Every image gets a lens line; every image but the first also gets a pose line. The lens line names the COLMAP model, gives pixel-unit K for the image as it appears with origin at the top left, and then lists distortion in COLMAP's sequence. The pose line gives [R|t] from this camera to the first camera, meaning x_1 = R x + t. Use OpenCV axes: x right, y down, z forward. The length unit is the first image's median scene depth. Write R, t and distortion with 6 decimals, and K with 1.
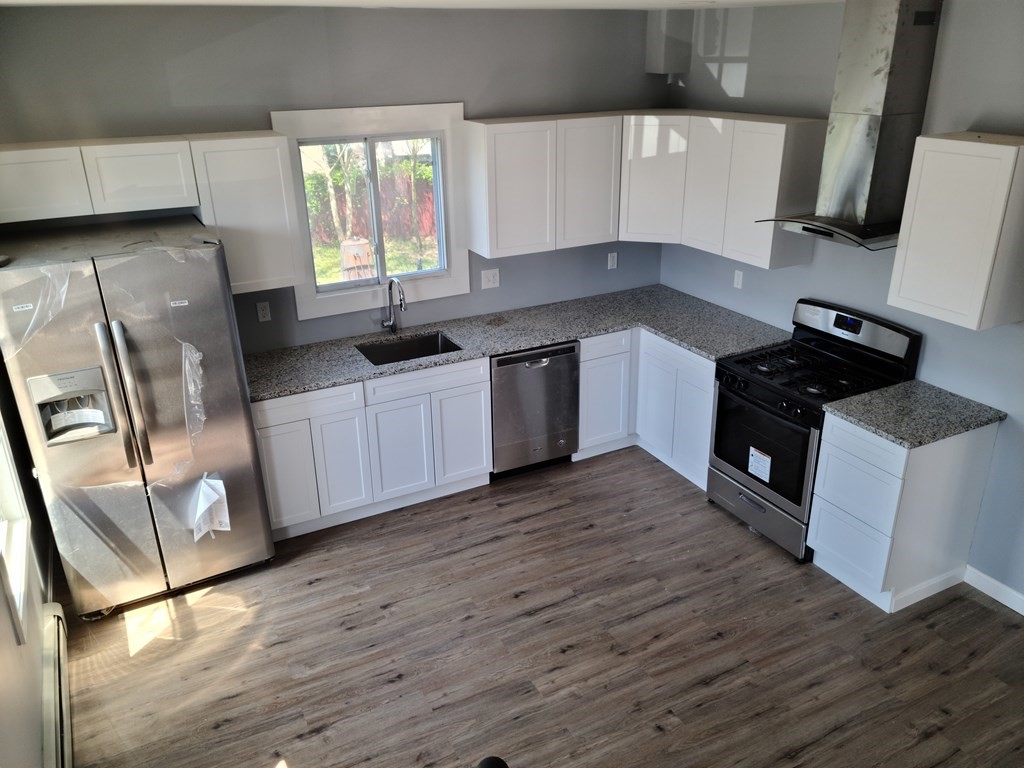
lens RADIAL K [[810.1, 0, 536.5], [0, 810.1, 382.9], [0, 0, 1]] dist [0.063367, -0.040831]
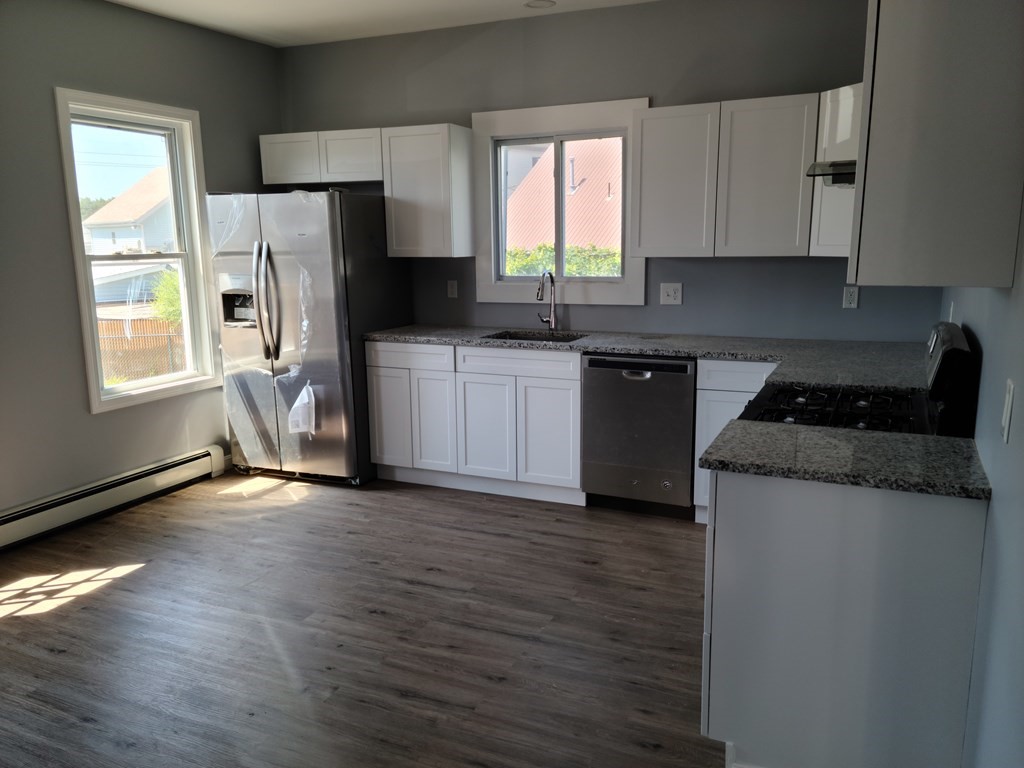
lens RADIAL K [[810.1, 0, 516.7], [0, 810.1, 392.4], [0, 0, 1]] dist [0.063367, -0.040831]
pose [[0.609464, 0.157140, -0.777084, 0.663815], [-0.298744, 0.953431, -0.041503, 0.075205], [0.734374, 0.257443, 0.628027, 0.413795]]
